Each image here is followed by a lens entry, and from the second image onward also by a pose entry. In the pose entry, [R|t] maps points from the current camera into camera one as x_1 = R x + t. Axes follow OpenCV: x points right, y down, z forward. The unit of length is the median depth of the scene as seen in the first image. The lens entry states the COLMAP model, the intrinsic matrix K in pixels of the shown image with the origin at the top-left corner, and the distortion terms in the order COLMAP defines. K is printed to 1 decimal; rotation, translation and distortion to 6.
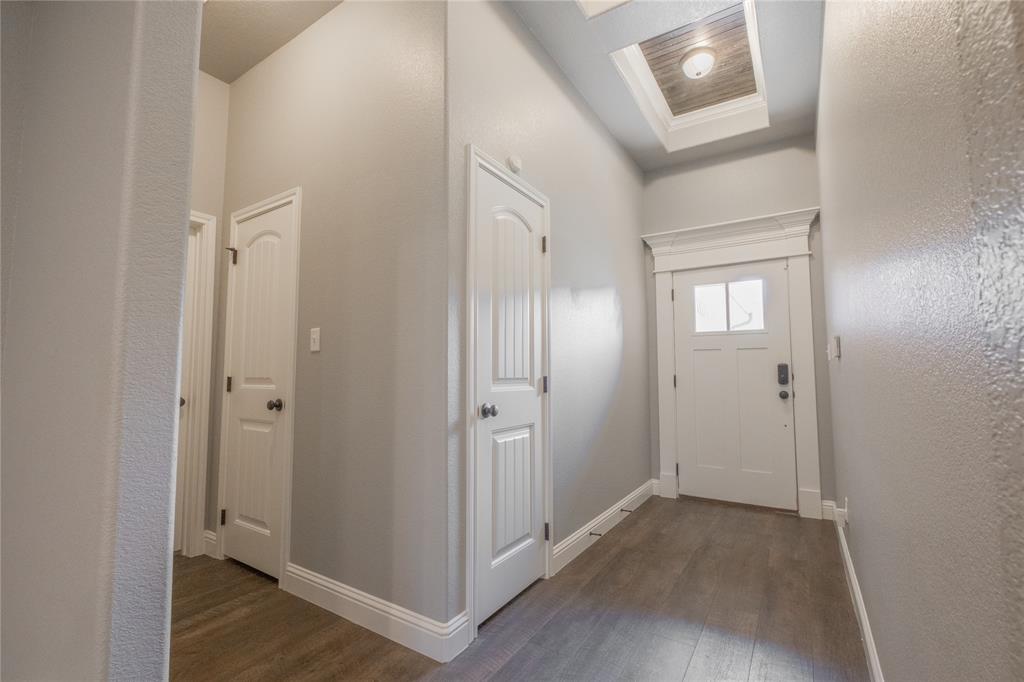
lens RADIAL K [[448.9, 0, 512.0], [0, 448.9, 341.0], [0, 0, 1]] dist [-0.001733, 0.000072]
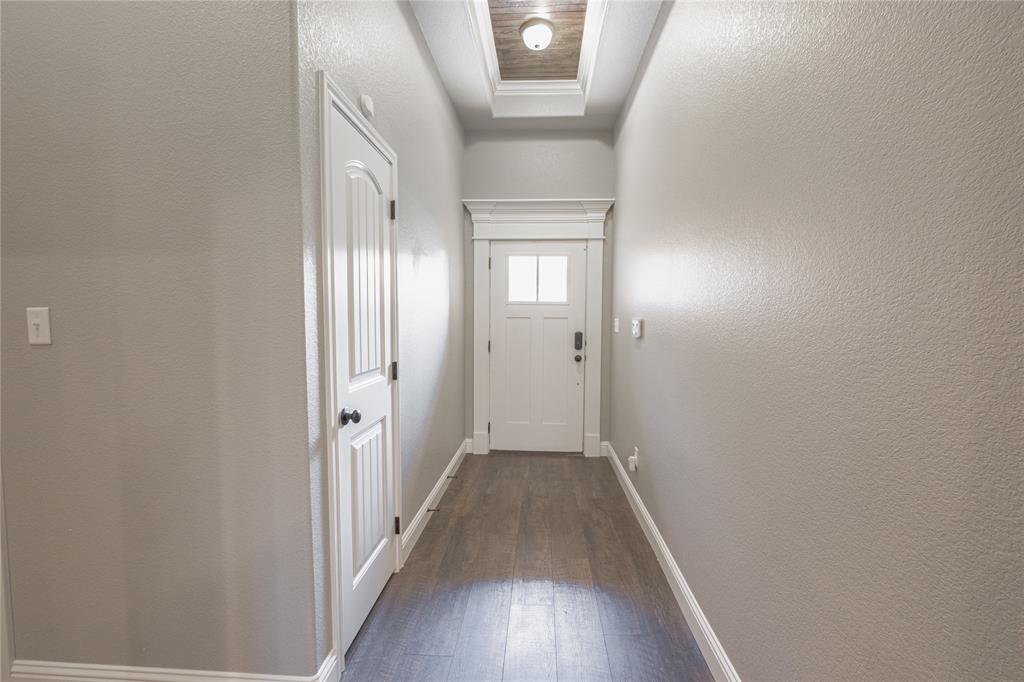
lens RADIAL K [[440.0, 0, 512.0], [0, 440.0, 341.0], [0, 0, 1]] dist [-0.006974, 0.000358]
pose [[0.868366, -0.023588, 0.495363, -0.124999], [-0.042901, 0.991551, 0.122420, -0.064014], [-0.494065, -0.127557, 0.860017, 0.106990]]
